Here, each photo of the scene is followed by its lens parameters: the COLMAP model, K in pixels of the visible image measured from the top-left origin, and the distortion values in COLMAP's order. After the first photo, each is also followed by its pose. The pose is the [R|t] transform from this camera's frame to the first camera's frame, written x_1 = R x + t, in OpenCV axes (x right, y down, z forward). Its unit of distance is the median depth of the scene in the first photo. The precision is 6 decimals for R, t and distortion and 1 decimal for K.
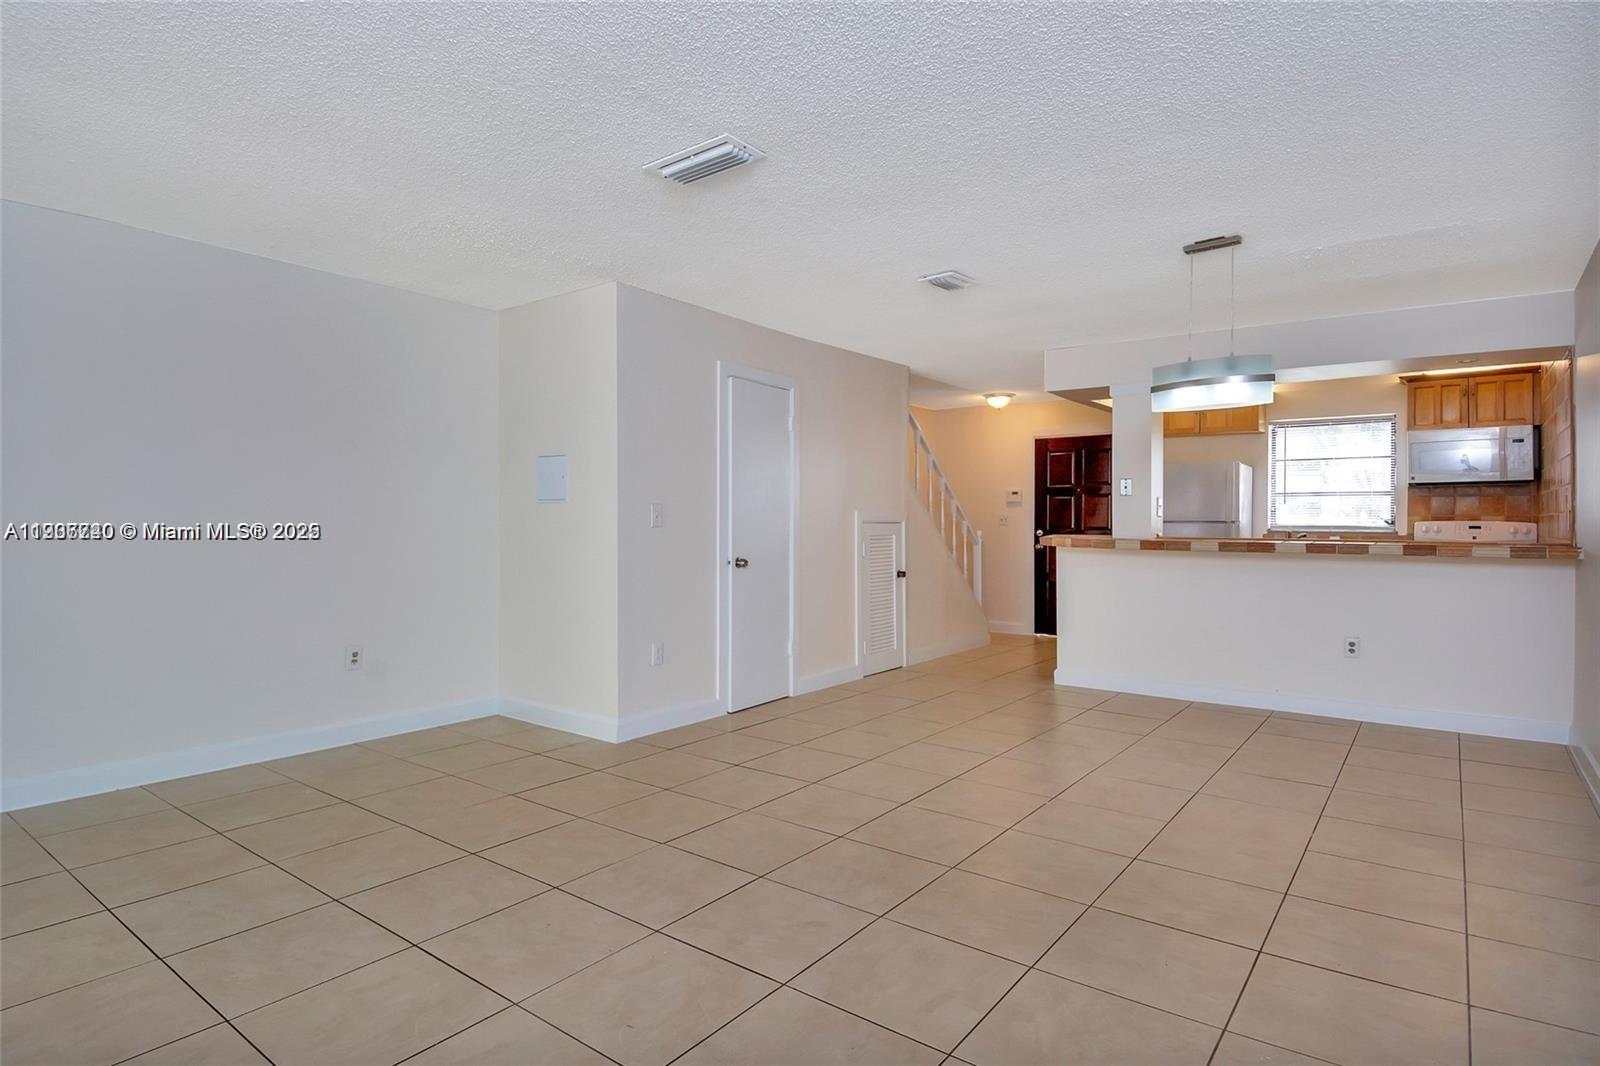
lens RADIAL K [[861.5, 0, 790.8], [0, 861.5, 534.5], [0, 0, 1]] dist [0.023841, -0.007347]
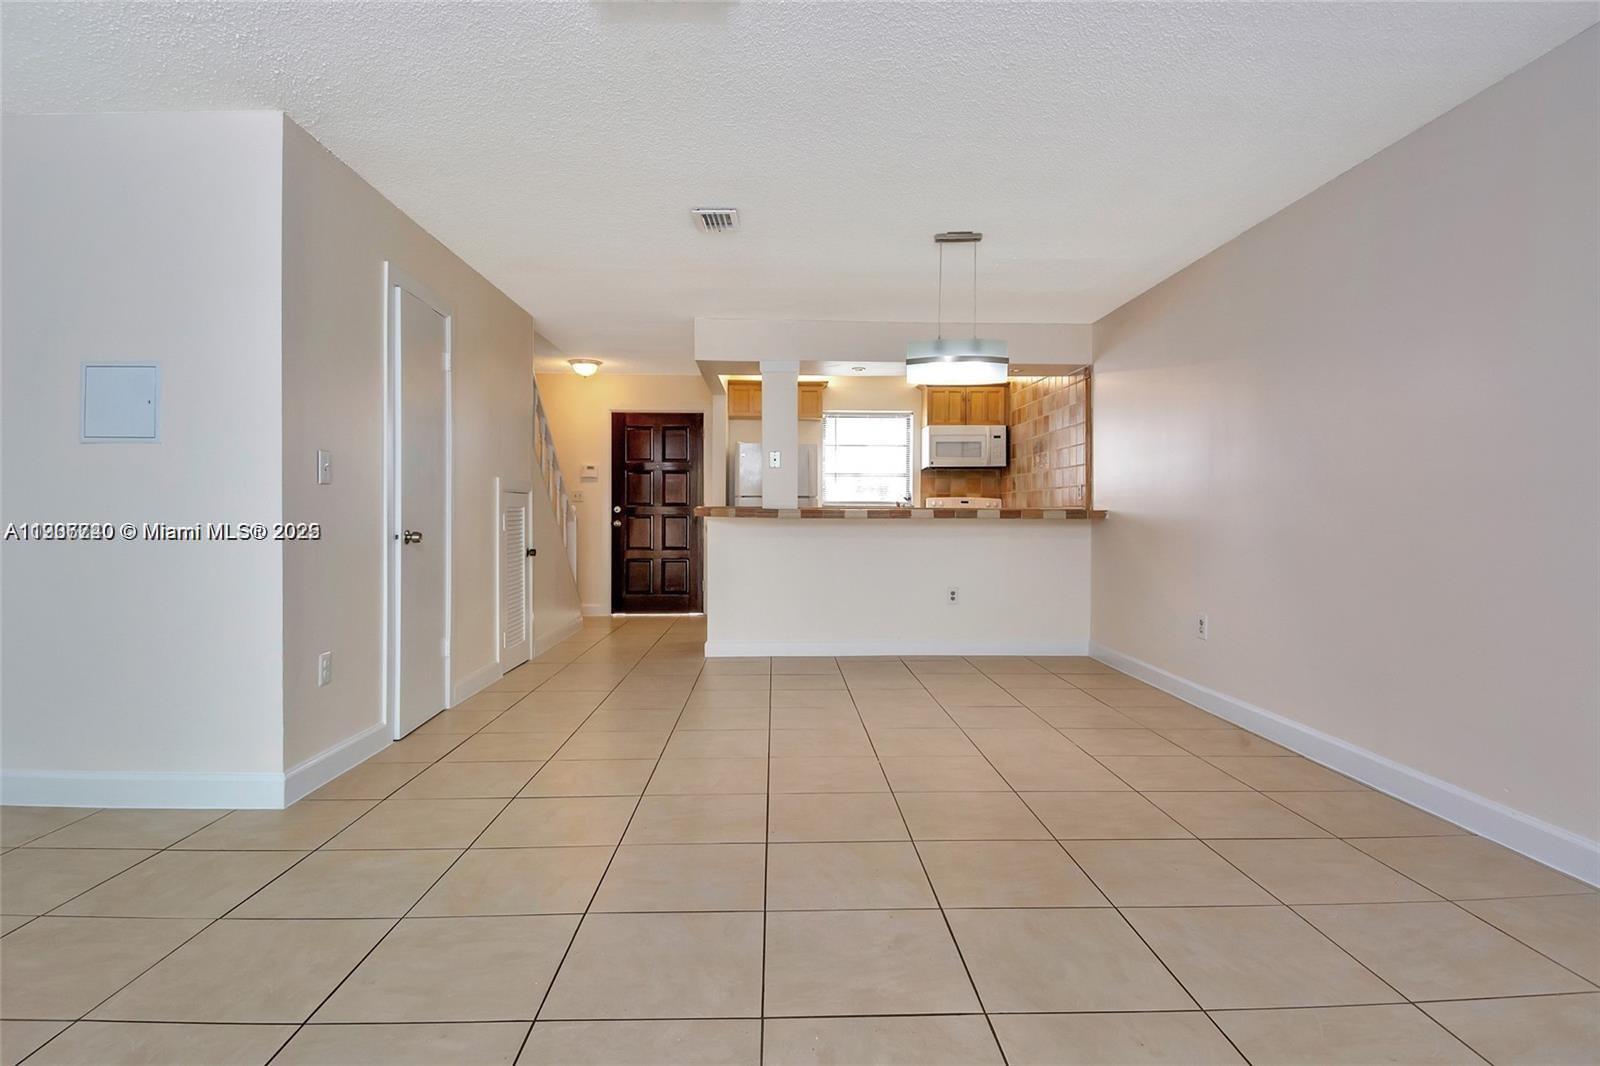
lens RADIAL K [[861.5, 0, 800.8], [0, 861.5, 519.0], [0, 0, 1]] dist [0.023841, -0.007347]
pose [[0.767771, -0.005766, 0.640699, -0.233753], [0.010032, 0.999945, -0.003021, 0.018485], [-0.640646, 0.008747, 0.767787, 0.167791]]
